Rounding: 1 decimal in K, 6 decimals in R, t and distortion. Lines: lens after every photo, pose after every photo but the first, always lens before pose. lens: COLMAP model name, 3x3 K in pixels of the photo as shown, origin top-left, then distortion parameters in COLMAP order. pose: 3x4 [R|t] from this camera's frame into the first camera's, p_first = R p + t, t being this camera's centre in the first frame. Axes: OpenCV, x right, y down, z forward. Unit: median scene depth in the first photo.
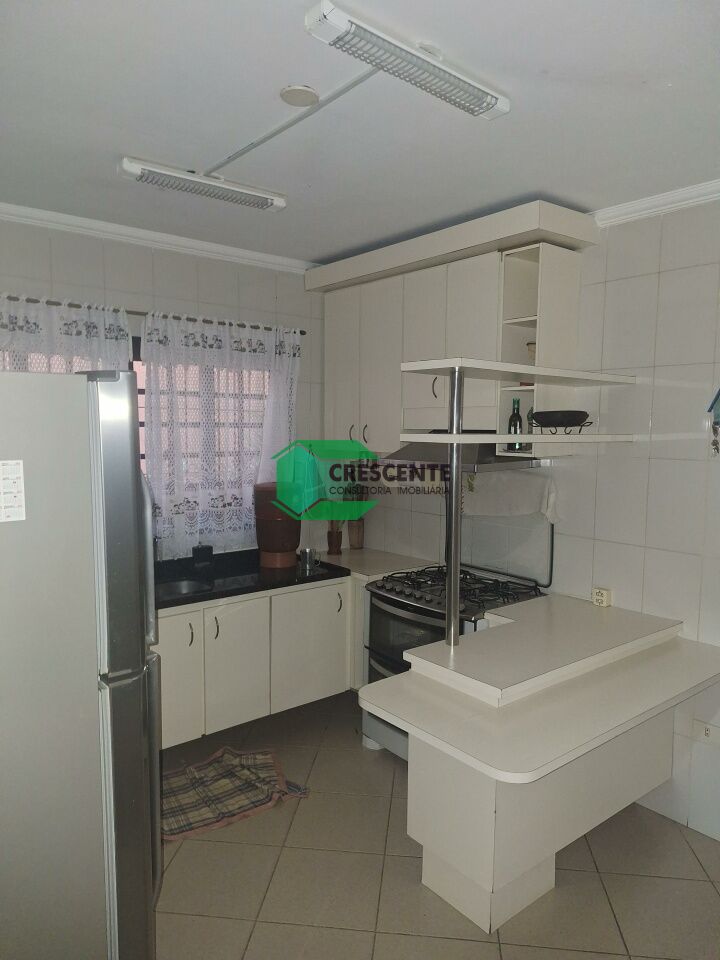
lens RADIAL K [[642.3, 0, 357.4], [0, 642.3, 521.9], [0, 0, 1]] dist [0.002304, 0.000063]
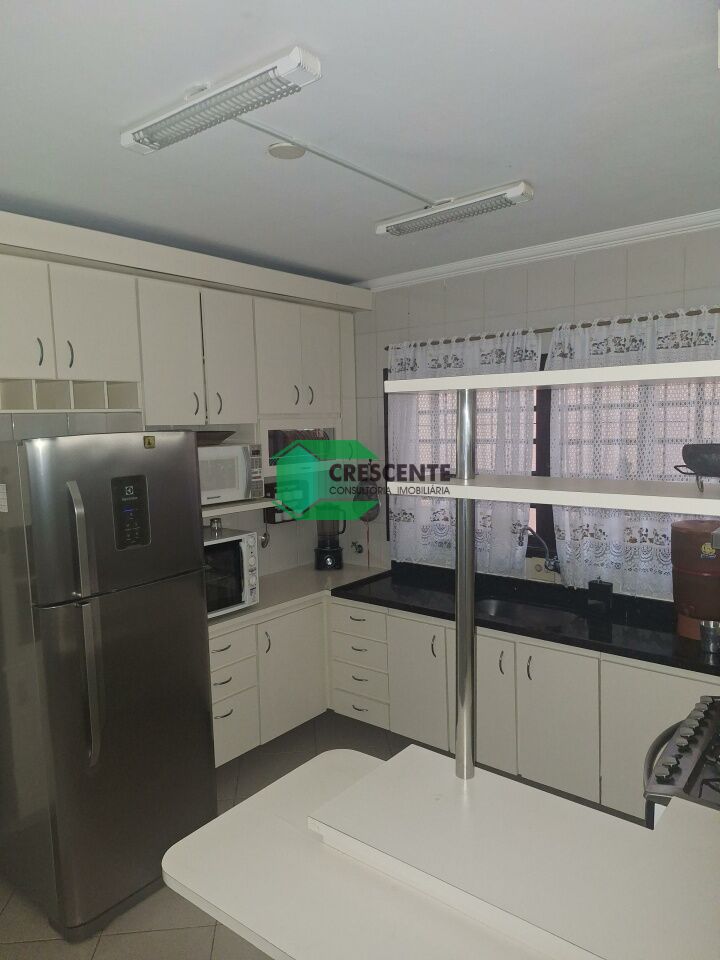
lens RADIAL K [[660.9, 0, 360.0], [0, 660.9, 480.0], [0, 0, 1]] dist [0.005478, 0.001166]
pose [[0.216248, 0.047897, -0.975163, 0.598132], [-0.131336, 0.991145, 0.019557, -0.078452], [0.967464, 0.123845, 0.220624, 0.525373]]
